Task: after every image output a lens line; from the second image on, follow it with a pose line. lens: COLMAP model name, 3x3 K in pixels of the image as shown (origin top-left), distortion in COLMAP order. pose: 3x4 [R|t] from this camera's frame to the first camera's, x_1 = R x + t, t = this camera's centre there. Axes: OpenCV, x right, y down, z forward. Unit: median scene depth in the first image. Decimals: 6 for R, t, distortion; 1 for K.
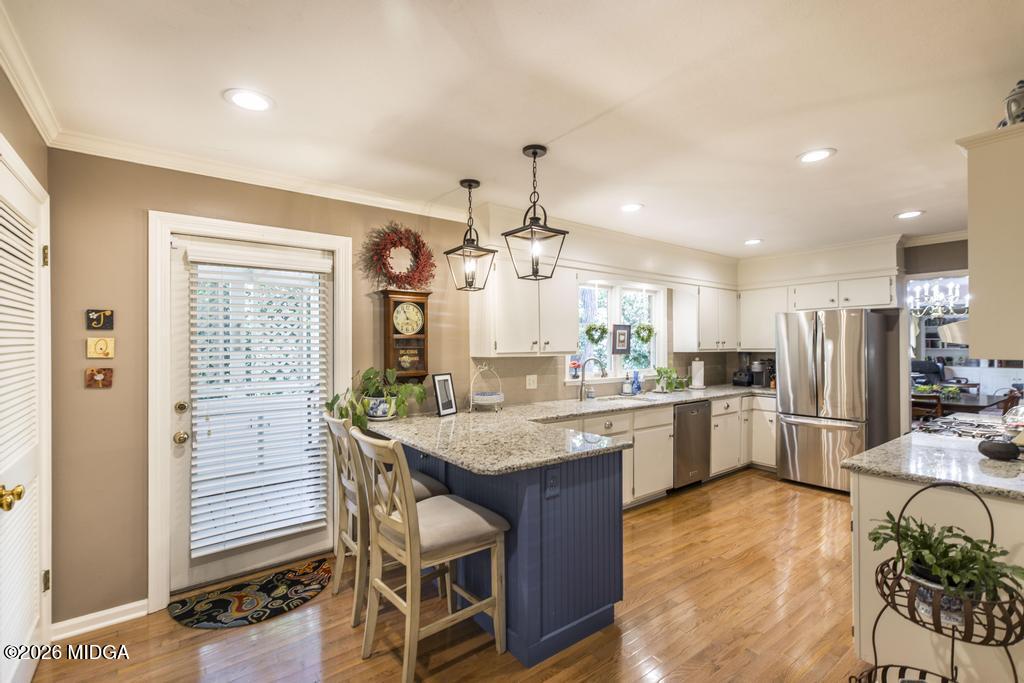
lens RADIAL K [[445.1, 0, 525.4], [0, 445.1, 342.2], [0, 0, 1]] dist [-0.000226, -0.000097]
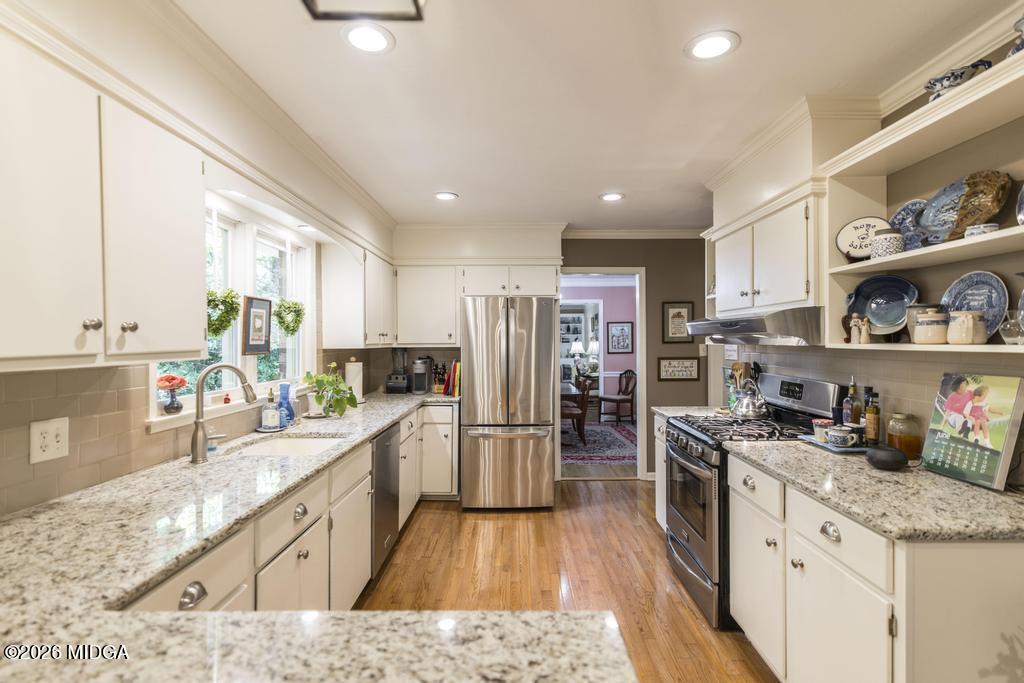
lens RADIAL K [[491.5, 0, 512.0], [0, 491.5, 341.5], [0, 0, 1]] dist [0.001084, 0.000550]
pose [[0.620288, -0.000315, 0.784374, -0.054760], [-0.006505, 0.999963, 0.005545, 0.006773], [-0.784347, -0.008542, 0.620263, 0.412221]]
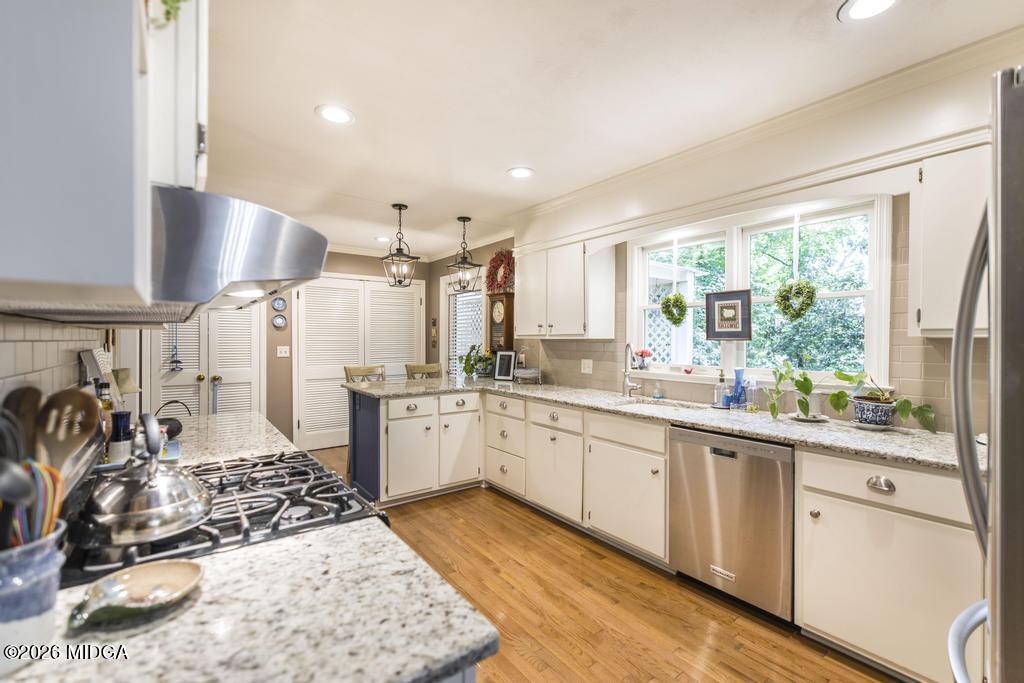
lens RADIAL K [[445.1, 0, 525.4], [0, 445.1, 342.2], [0, 0, 1]] dist [-0.000226, -0.000097]
pose [[0.013502, 0.007238, -0.999883, 0.838464], [0.003898, 0.999966, 0.007292, 0.024883], [0.999901, -0.003996, 0.013473, 0.732384]]
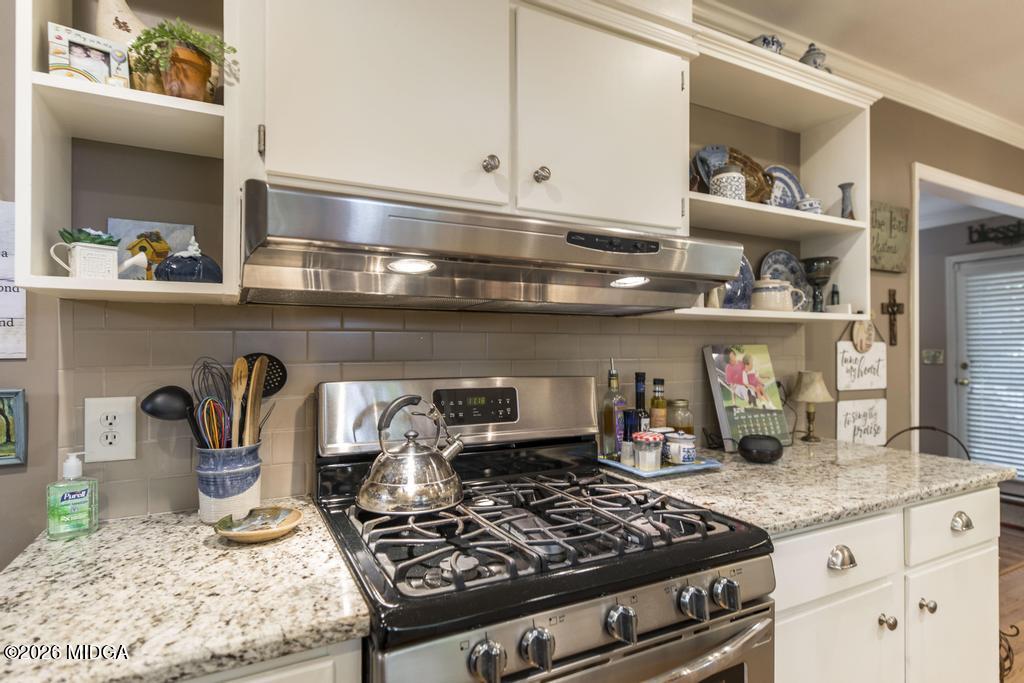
lens RADIAL K [[540.9, 0, 512.0], [0, 540.9, 341.5], [0, 0, 1]] dist [0.002759, 0.000211]
pose [[-0.985377, 0.006327, 0.170271, 0.555665], [0.003519, 0.999853, -0.016789, 0.035586], [-0.170352, -0.015945, -0.985254, 0.810504]]
